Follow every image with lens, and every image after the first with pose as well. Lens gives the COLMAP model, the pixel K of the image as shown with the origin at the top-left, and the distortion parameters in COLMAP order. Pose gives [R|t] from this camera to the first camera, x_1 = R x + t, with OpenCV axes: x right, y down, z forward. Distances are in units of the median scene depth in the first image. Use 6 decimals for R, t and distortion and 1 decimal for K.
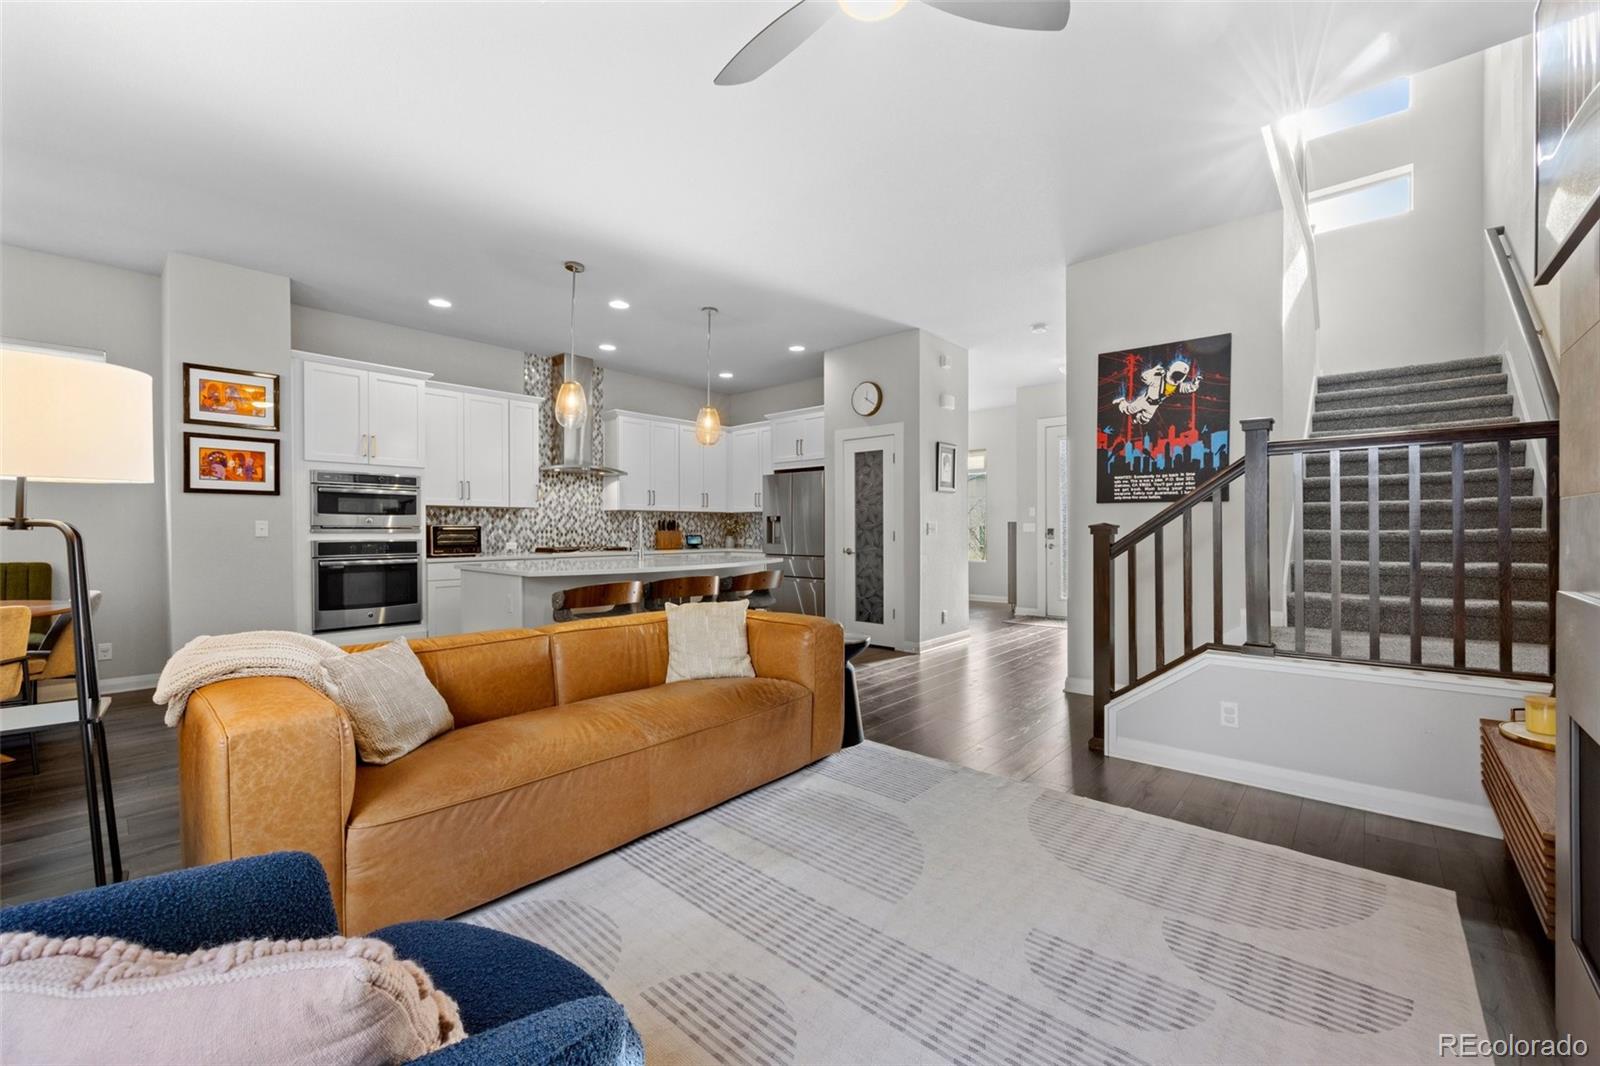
lens RADIAL K [[637.0, 0, 800.0], [0, 637.0, 533.0], [0, 0, 1]] dist [-0.001303, -0.000094]
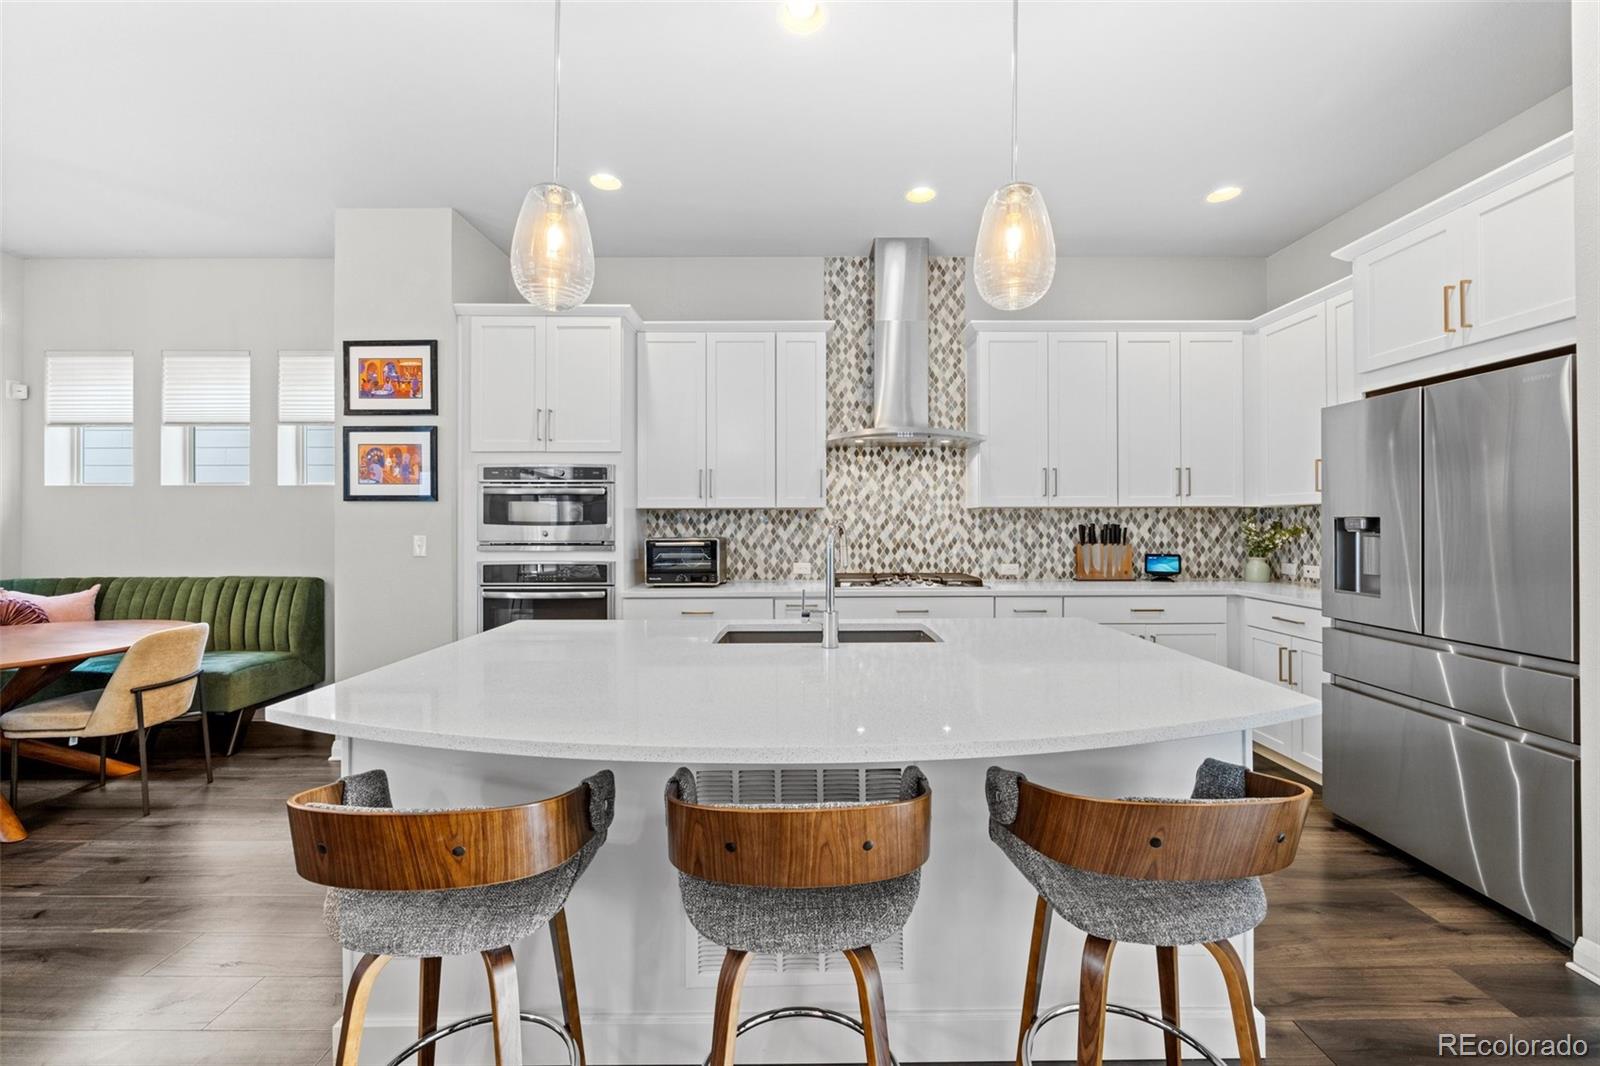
lens RADIAL K [[645.1, 0, 798.2], [0, 645.1, 519.1], [0, 0, 1]] dist [-0.002176, -0.000268]
pose [[0.672241, -0.006186, -0.740307, 0.014878], [-0.002341, 0.999942, -0.010482, -0.020921], [0.740329, 0.008779, 0.672187, 0.539425]]
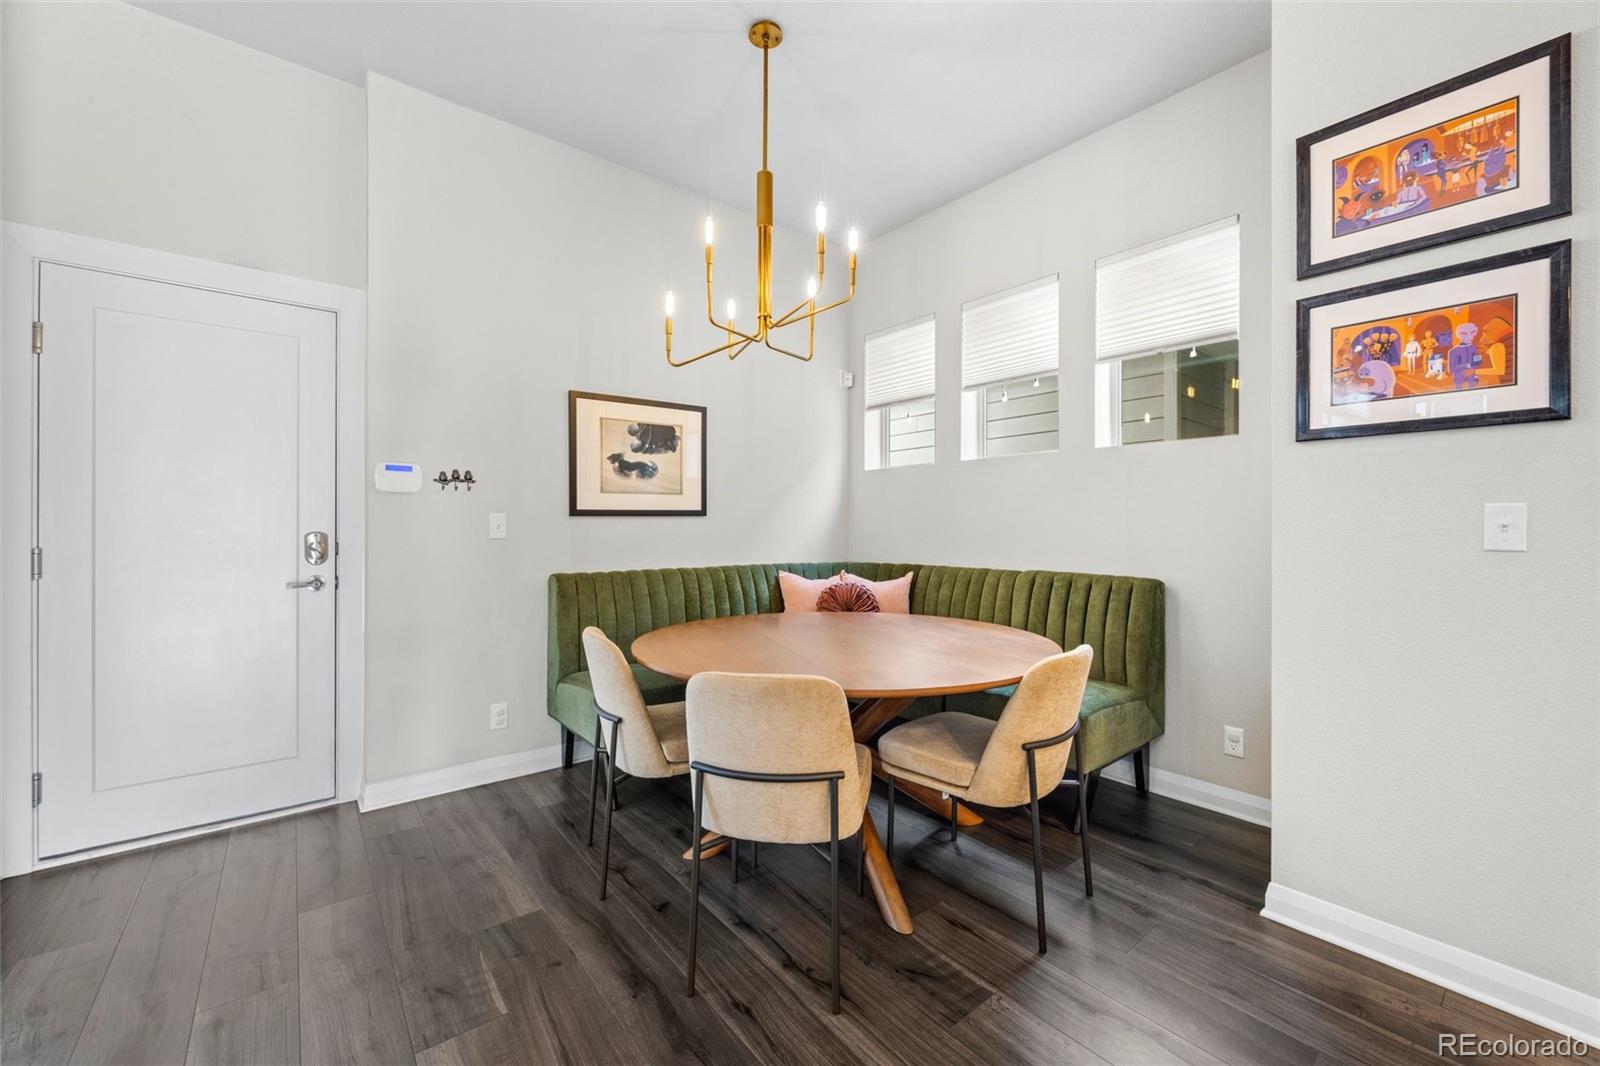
lens RADIAL K [[637.0, 0, 800.0], [0, 637.0, 533.0], [0, 0, 1]] dist [-0.001303, -0.000094]
pose [[-0.149160, 0.006520, -0.988792, -0.303926], [-0.008651, 0.999931, 0.007899, -0.002093], [0.988775, 0.009732, -0.149093, 0.451401]]
